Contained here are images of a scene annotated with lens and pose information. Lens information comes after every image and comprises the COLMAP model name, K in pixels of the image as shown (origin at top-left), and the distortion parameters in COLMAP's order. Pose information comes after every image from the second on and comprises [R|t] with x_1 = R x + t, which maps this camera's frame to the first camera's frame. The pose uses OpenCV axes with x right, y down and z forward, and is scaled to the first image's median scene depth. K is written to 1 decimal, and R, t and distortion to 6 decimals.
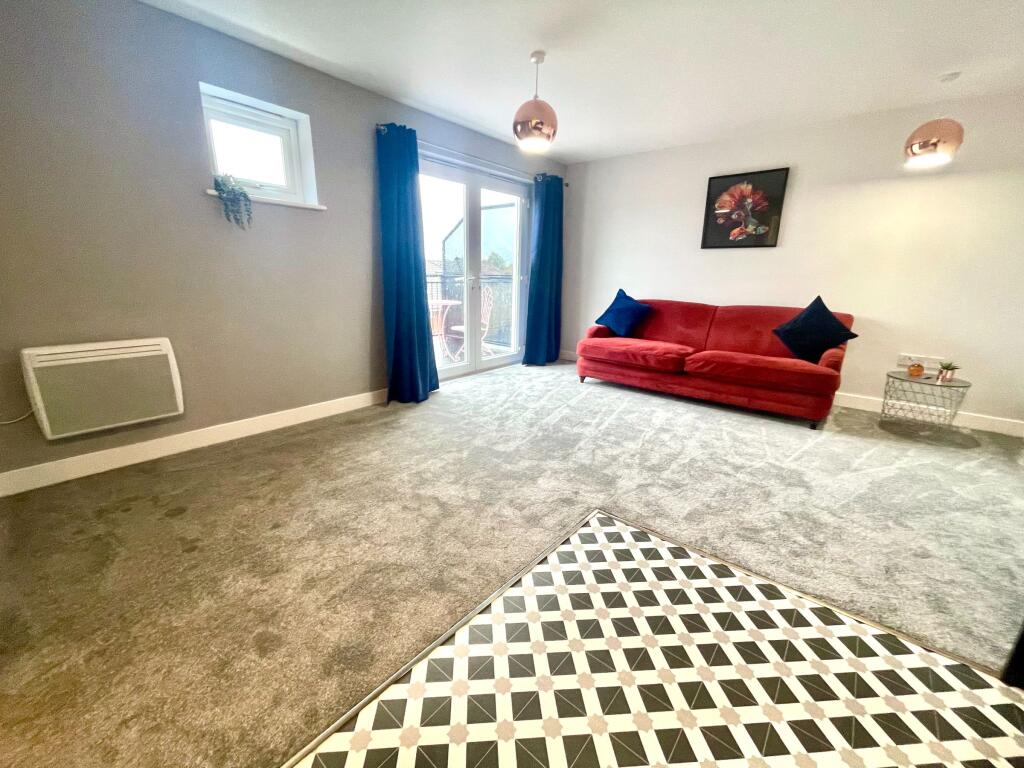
lens RADIAL K [[411.4, 0, 512.0], [0, 411.4, 384.0], [0, 0, 1]] dist [-0.017074, 0.000005]
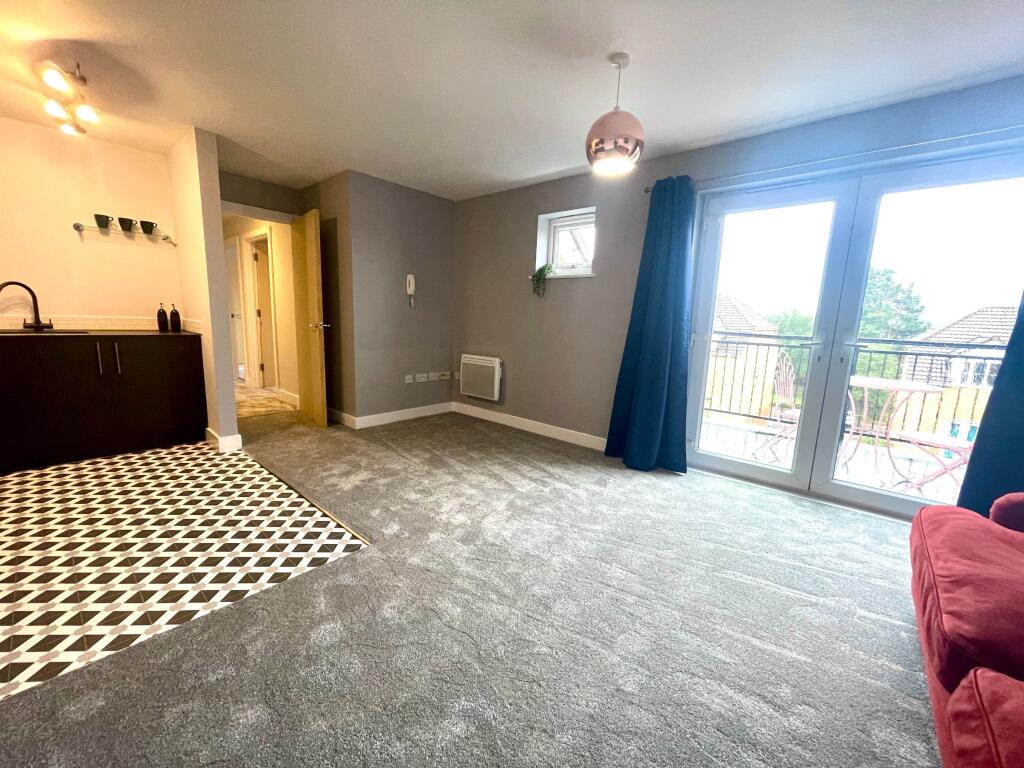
lens RADIAL K [[411.4, 0, 512.0], [0, 411.4, 384.0], [0, 0, 1]] dist [-0.017074, 0.000005]
pose [[-0.031231, 0.134690, -0.990395, 0.946595], [-0.291029, 0.946720, 0.137928, -0.260528], [0.956204, 0.292542, 0.009632, 0.990452]]
